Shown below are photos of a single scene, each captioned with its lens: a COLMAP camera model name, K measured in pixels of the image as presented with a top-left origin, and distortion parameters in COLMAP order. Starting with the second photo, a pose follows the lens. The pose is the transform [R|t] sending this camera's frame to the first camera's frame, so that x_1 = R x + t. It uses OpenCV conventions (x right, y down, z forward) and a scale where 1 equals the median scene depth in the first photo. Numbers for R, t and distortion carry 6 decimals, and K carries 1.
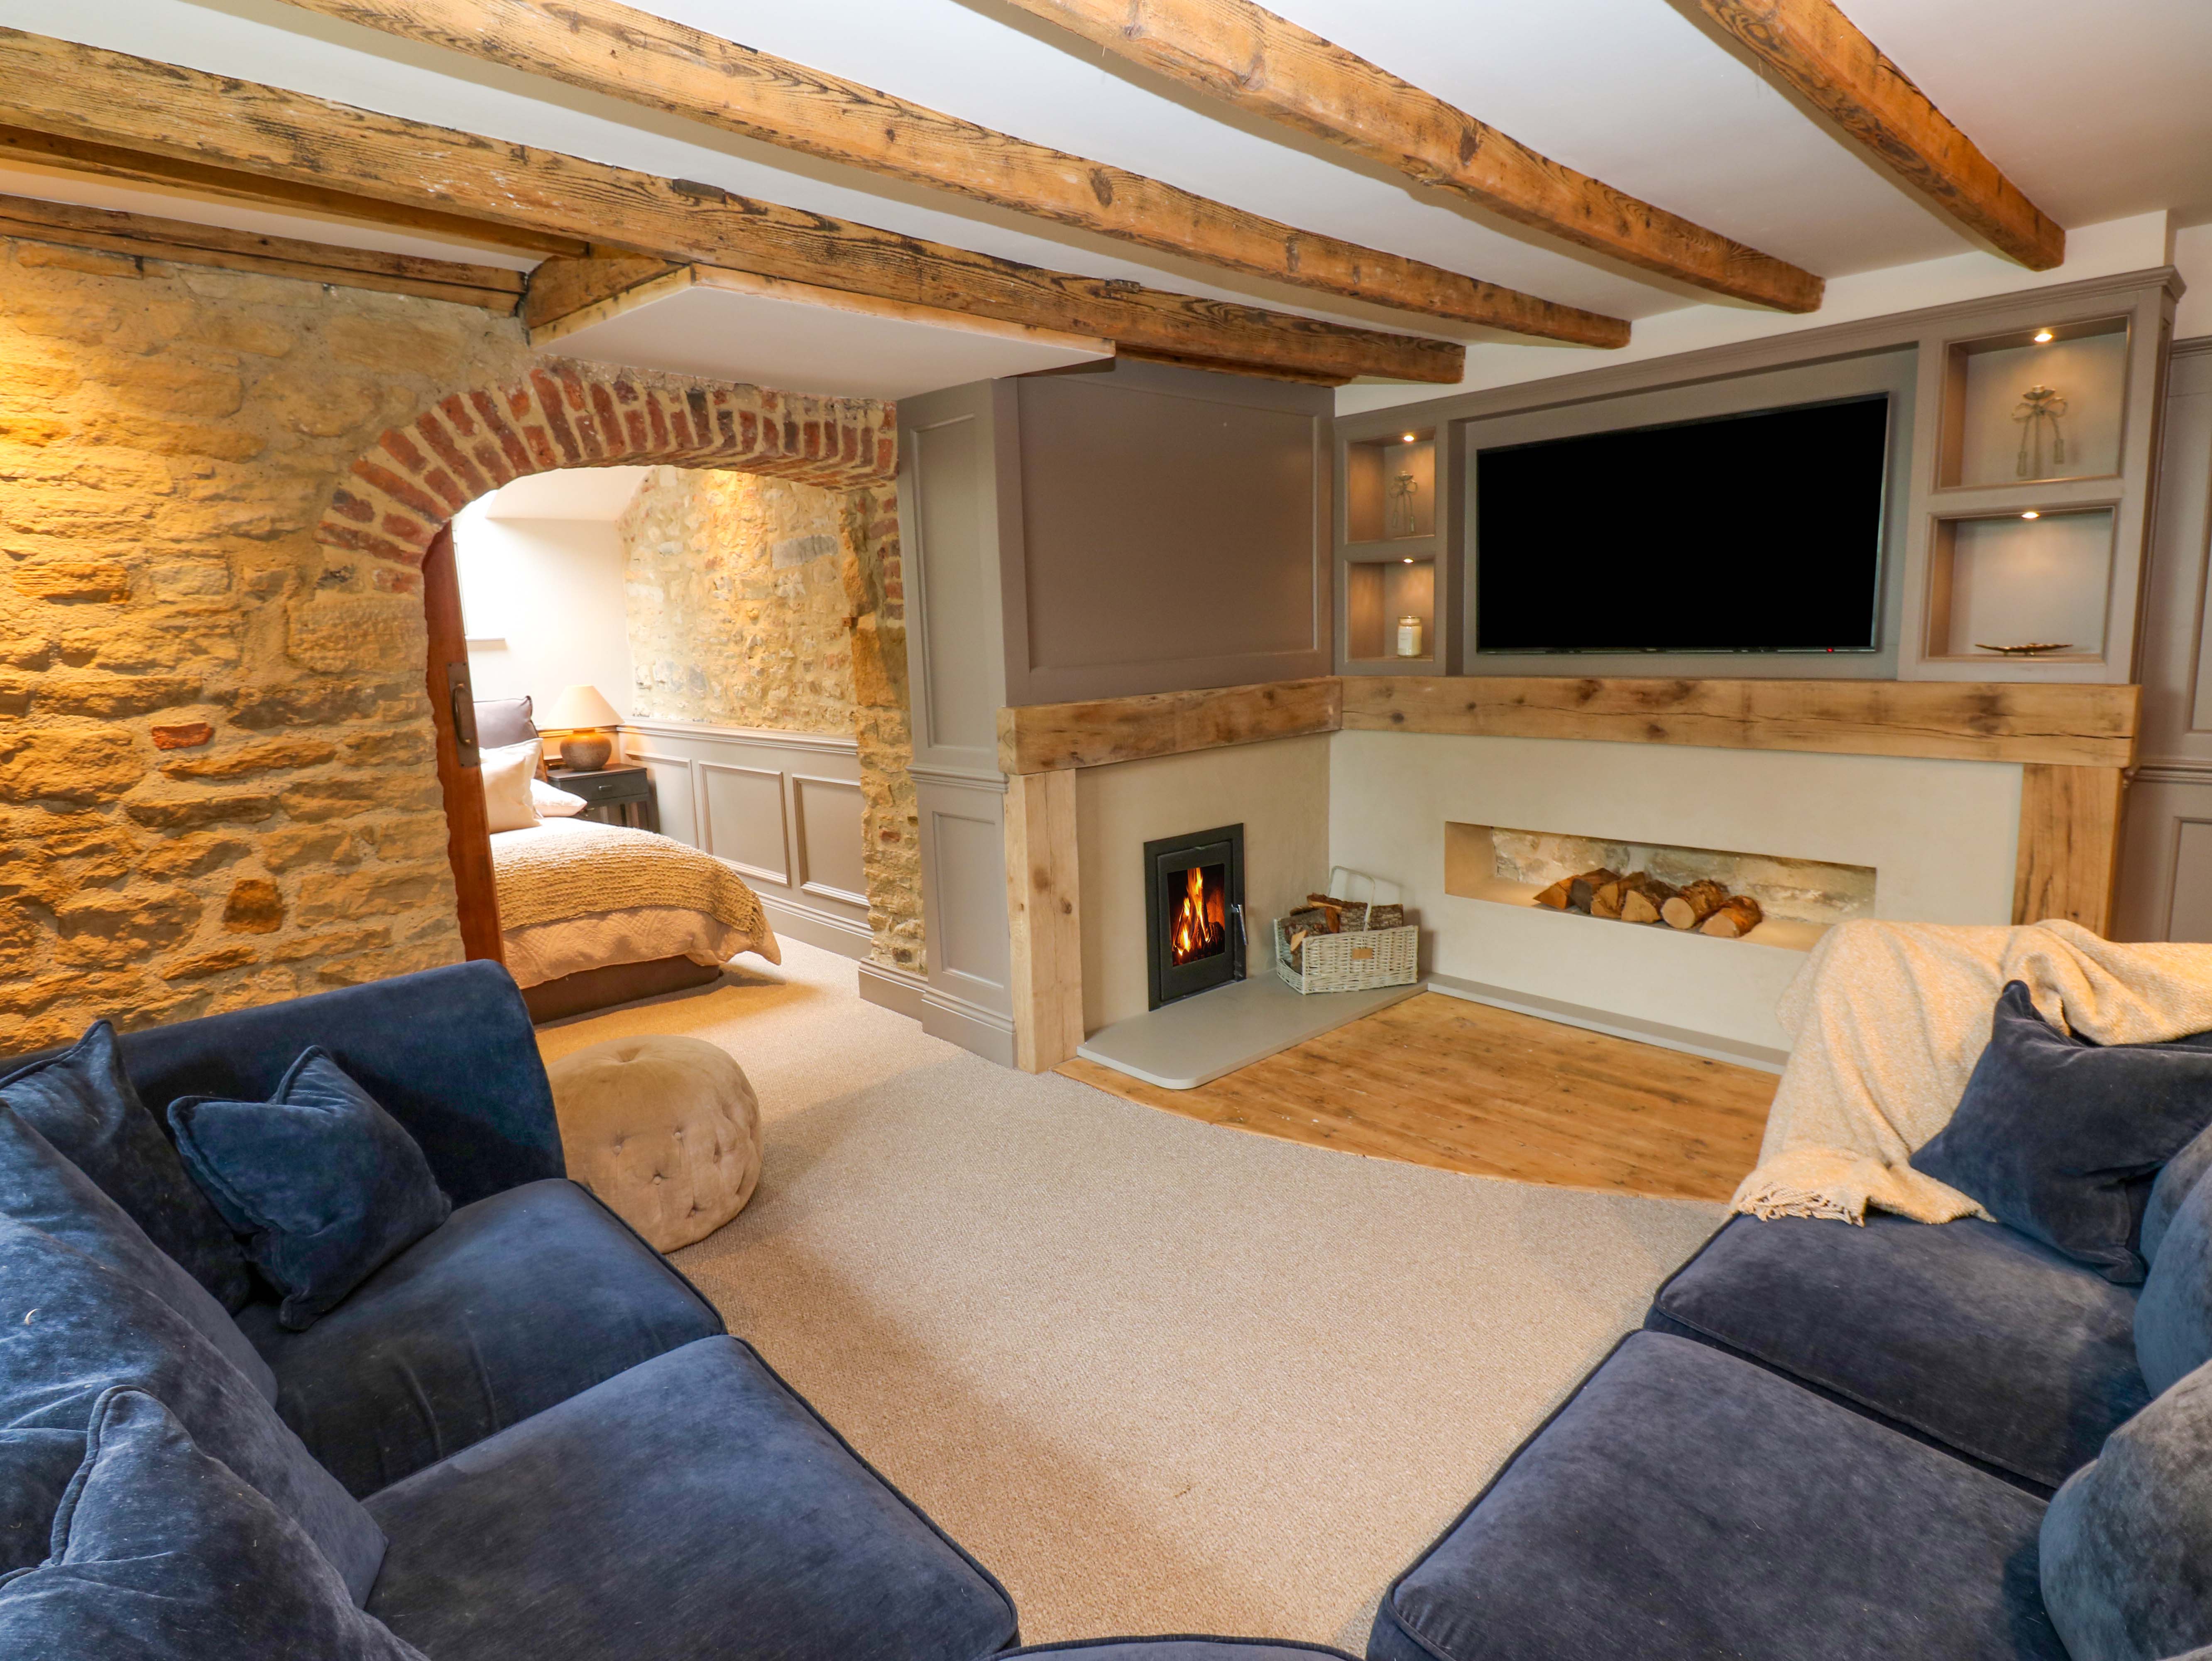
lens RADIAL K [[1145.2, 0, 1123.8], [0, 1145.2, 799.0], [0, 0, 1]] dist [0.005828, -0.018340]
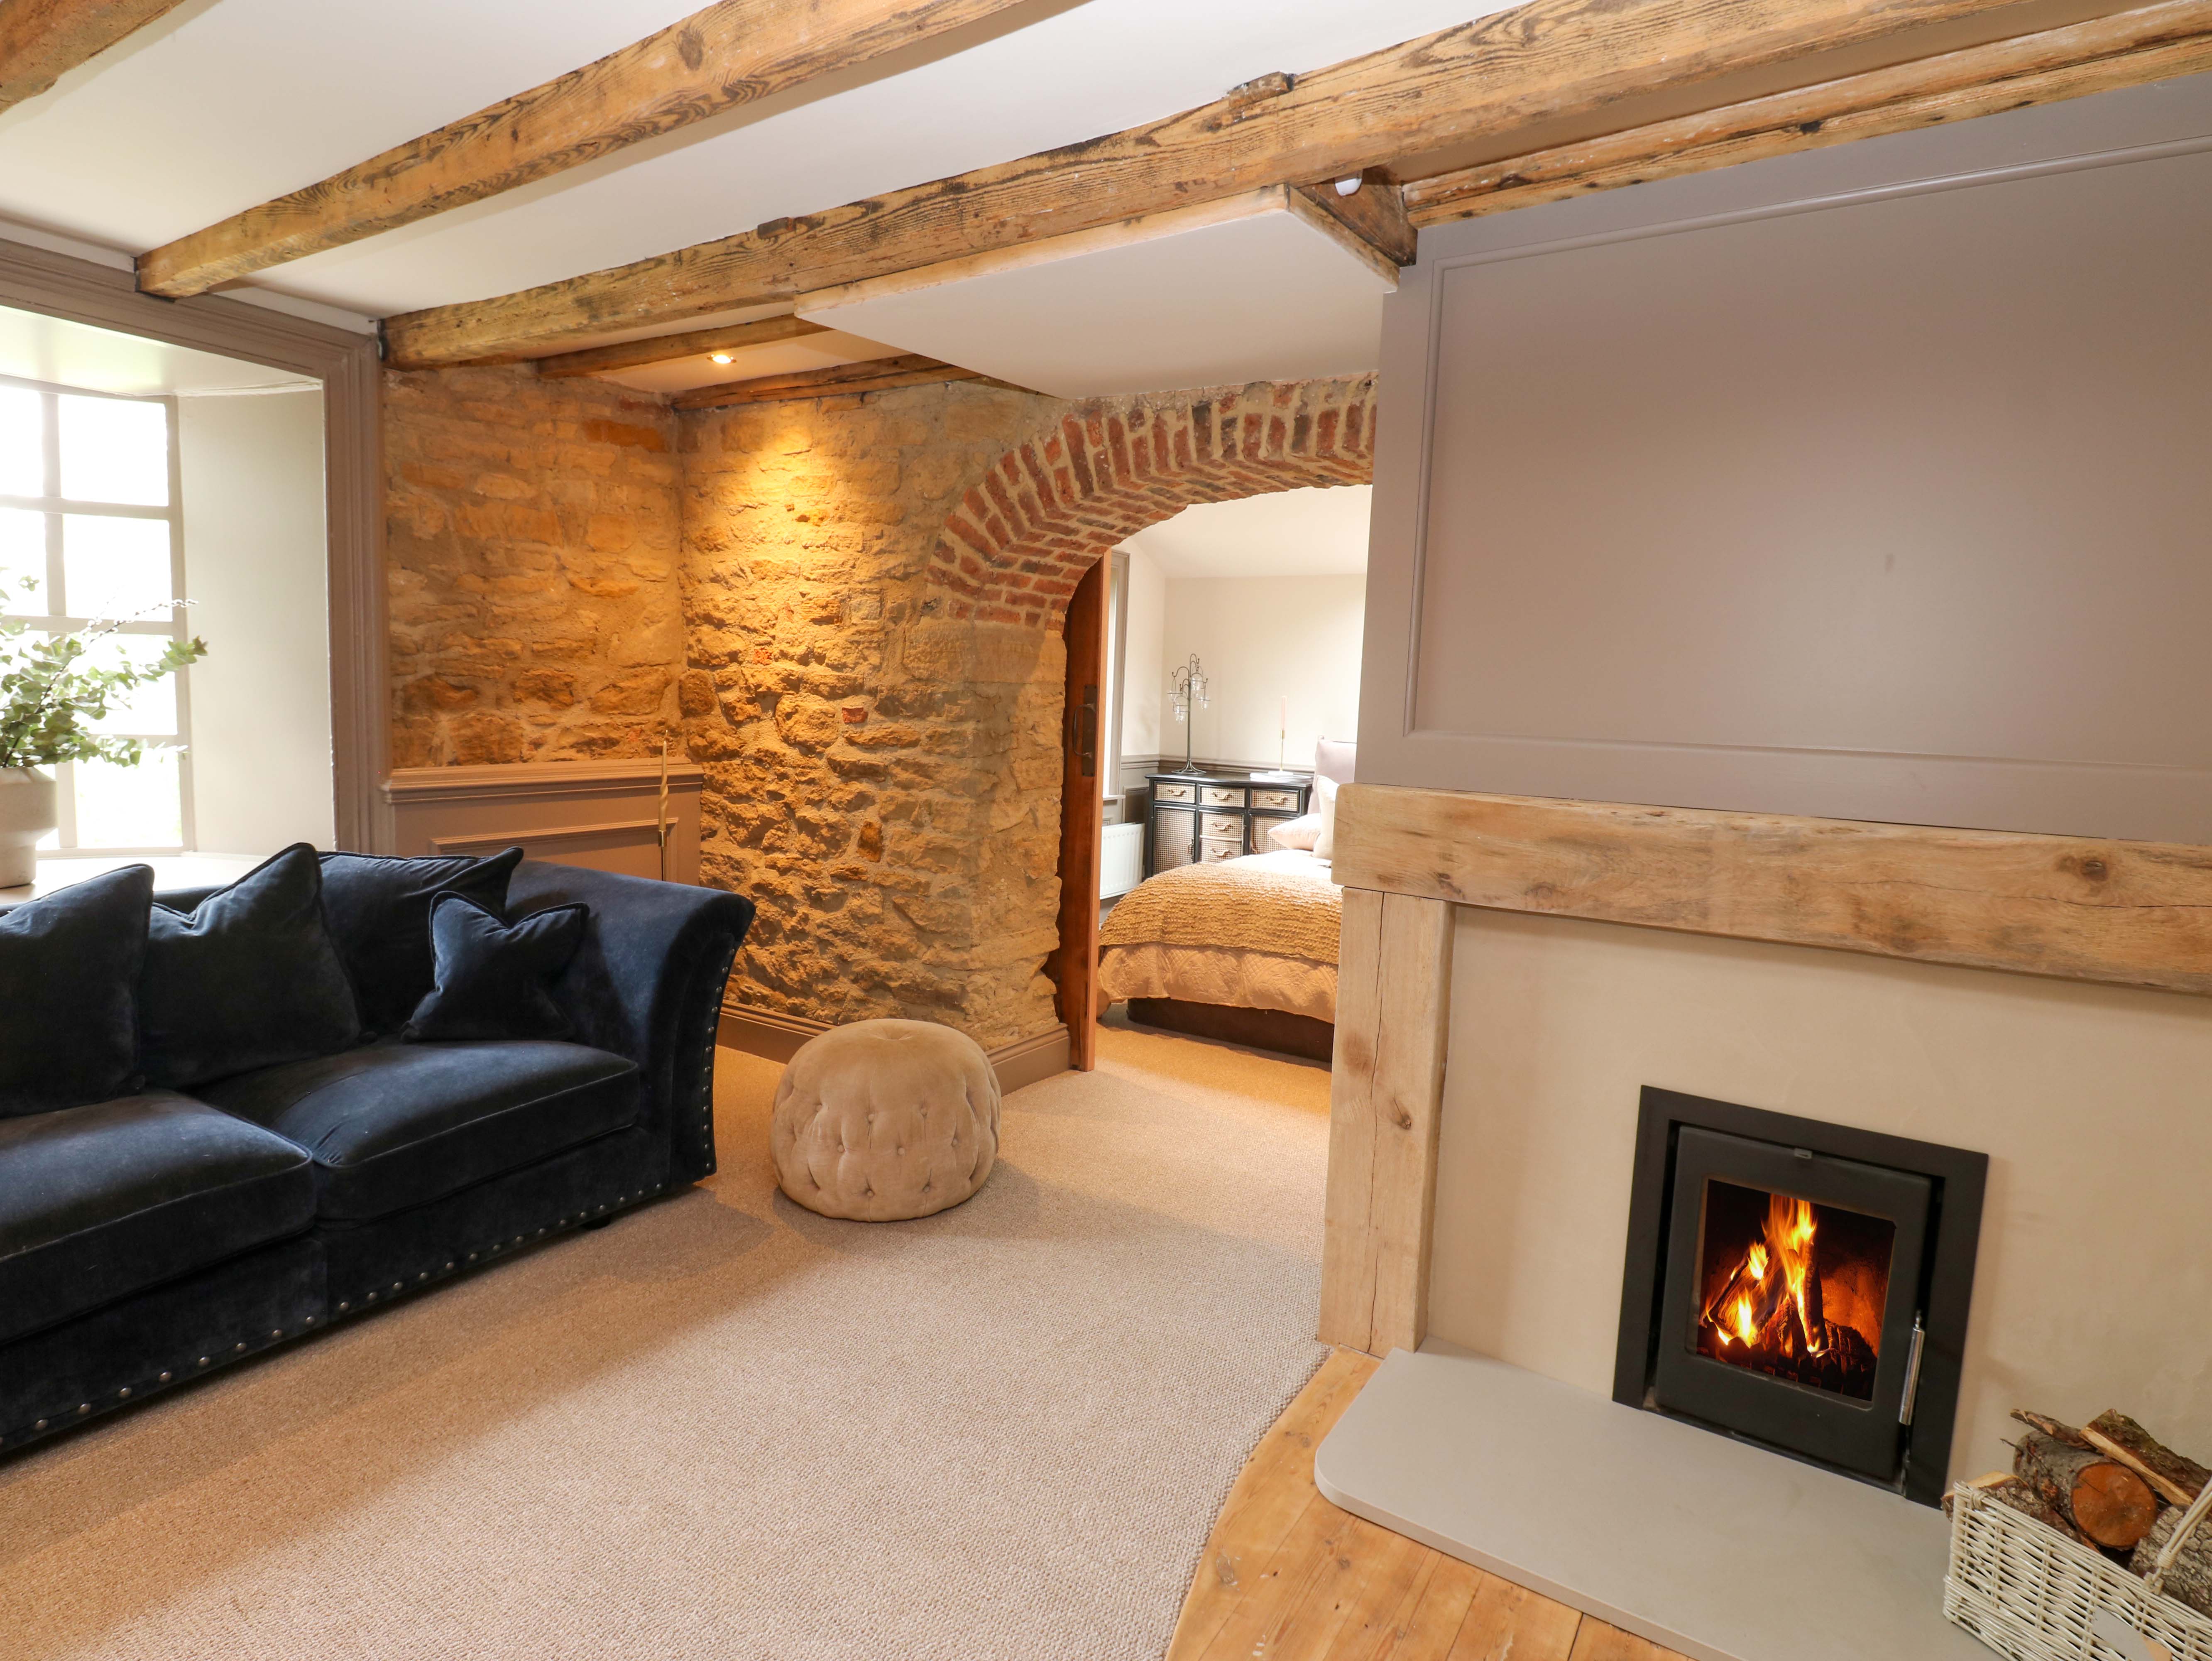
lens RADIAL K [[1151.1, 0, 1119.7], [0, 1151.1, 803.6], [0, 0, 1]] dist [0.004810, -0.016880]
pose [[0.248664, 0.132072, -0.959543, 0.655552], [-0.191709, 0.977773, 0.084900, -0.127952], [0.949428, 0.162842, 0.268456, 0.891207]]
